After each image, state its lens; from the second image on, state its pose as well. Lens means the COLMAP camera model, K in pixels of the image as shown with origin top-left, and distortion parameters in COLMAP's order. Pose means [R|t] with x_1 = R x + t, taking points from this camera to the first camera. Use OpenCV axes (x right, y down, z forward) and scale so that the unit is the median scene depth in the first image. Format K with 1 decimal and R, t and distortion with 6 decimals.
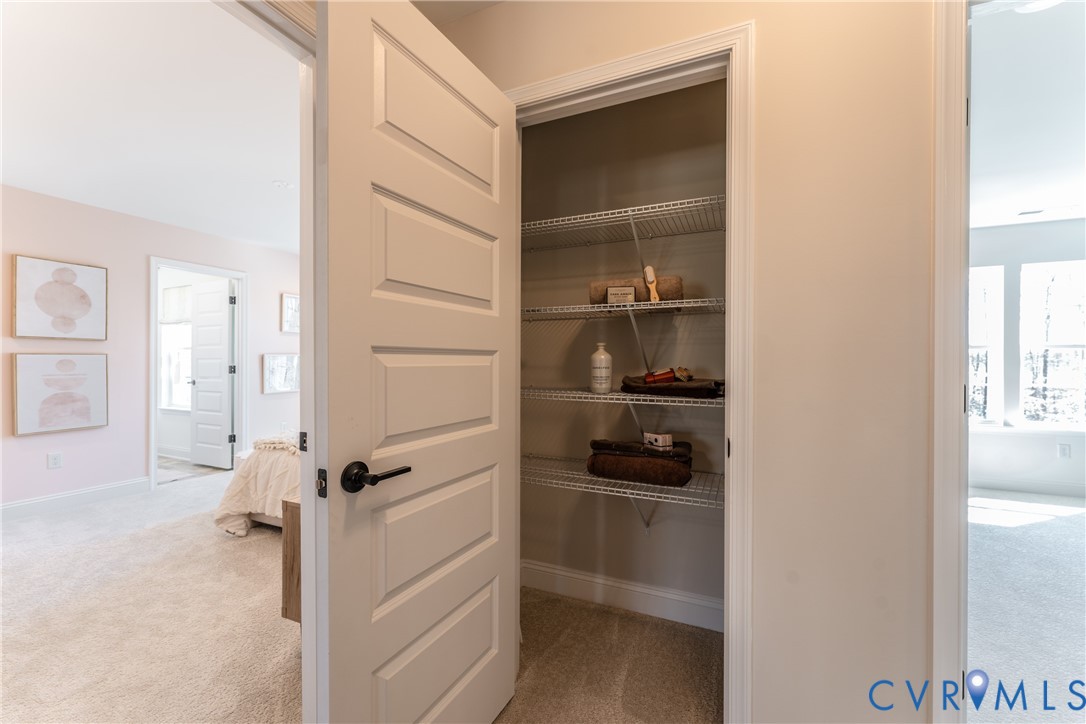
lens RADIAL K [[437.3, 0, 548.3], [0, 437.3, 363.1], [0, 0, 1]] dist [0.002188, 0.001005]
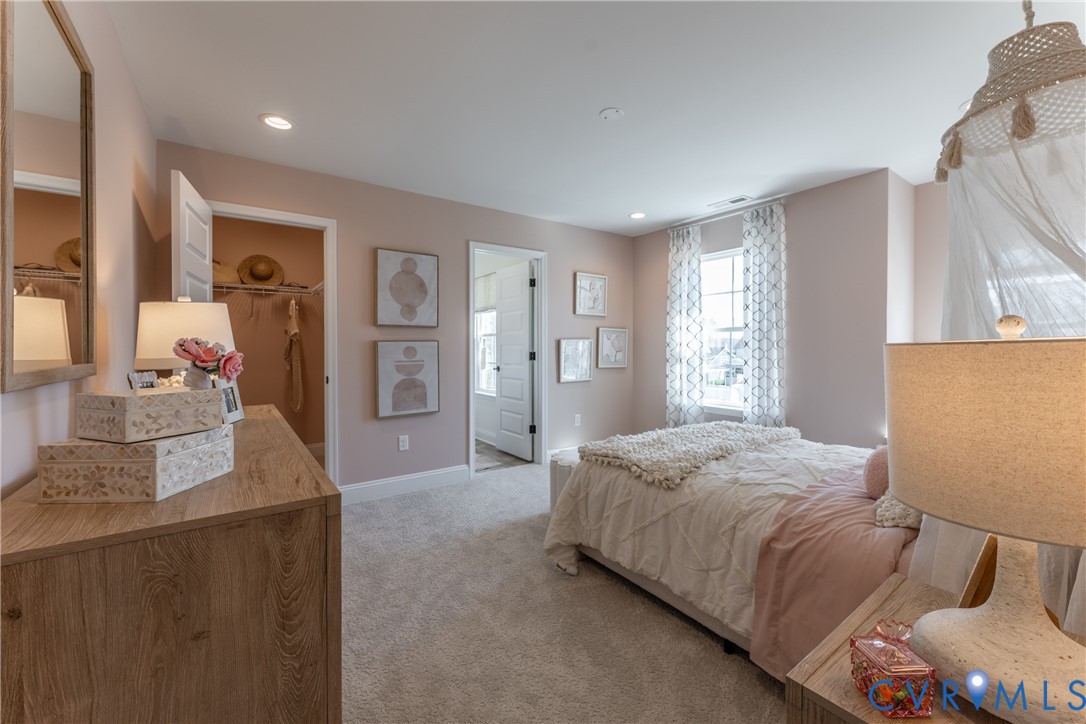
lens RADIAL K [[437.3, 0, 540.0], [0, 437.3, 347.9], [0, 0, 1]] dist [0.002188, 0.001005]
pose [[0.860178, -0.004968, -0.509970, -0.313974], [0.004285, 0.999988, -0.002513, -0.000841], [0.509976, -0.000024, 0.860189, 0.273718]]
